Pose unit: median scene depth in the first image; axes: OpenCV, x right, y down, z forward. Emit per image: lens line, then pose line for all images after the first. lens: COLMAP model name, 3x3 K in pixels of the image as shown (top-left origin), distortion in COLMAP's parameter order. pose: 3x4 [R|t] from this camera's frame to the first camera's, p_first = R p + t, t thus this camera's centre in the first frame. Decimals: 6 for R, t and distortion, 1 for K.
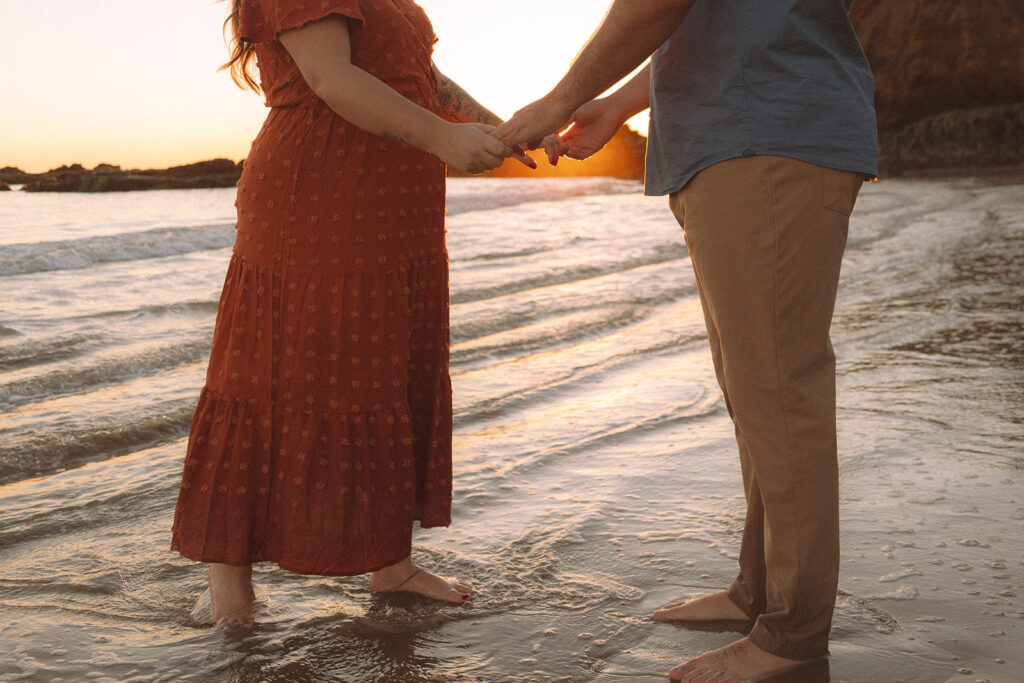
lens RADIAL K [[720.9, 0, 510.5], [0, 720.9, 343.1], [0, 0, 1]] dist [-0.010037, 0.000632]
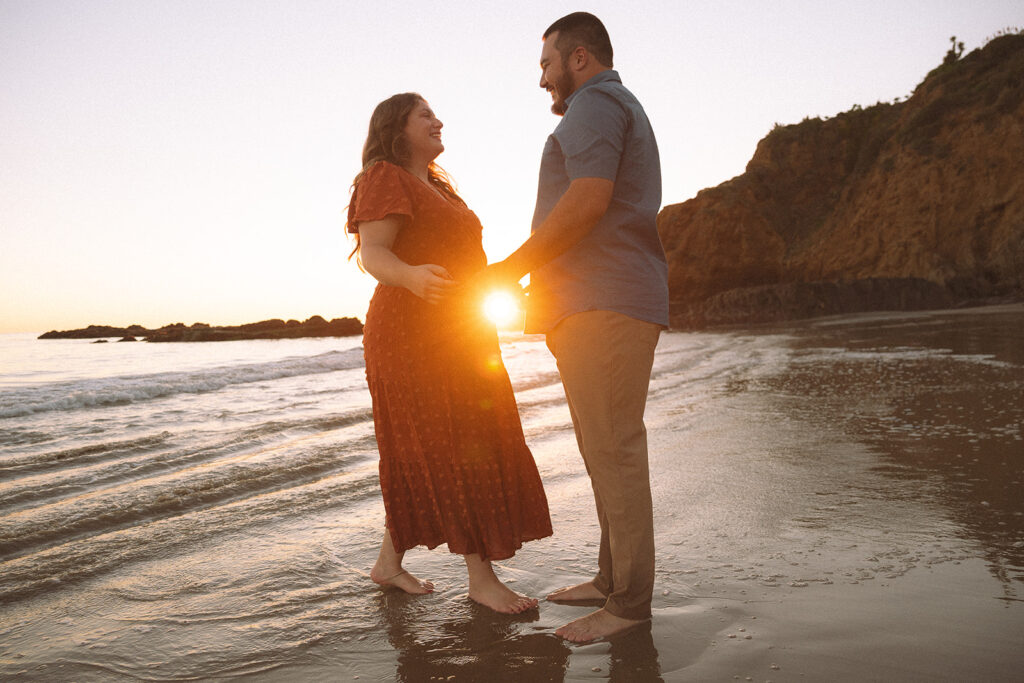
lens RADIAL K [[720.9, 0, 511.7], [0, 720.9, 343.0], [0, 0, 1]] dist [-0.010037, 0.000632]
pose [[0.998446, -0.005183, 0.055487, 0.021675], [0.014536, 0.985422, -0.169505, 0.065378], [-0.053799, 0.170048, 0.983966, -0.555078]]
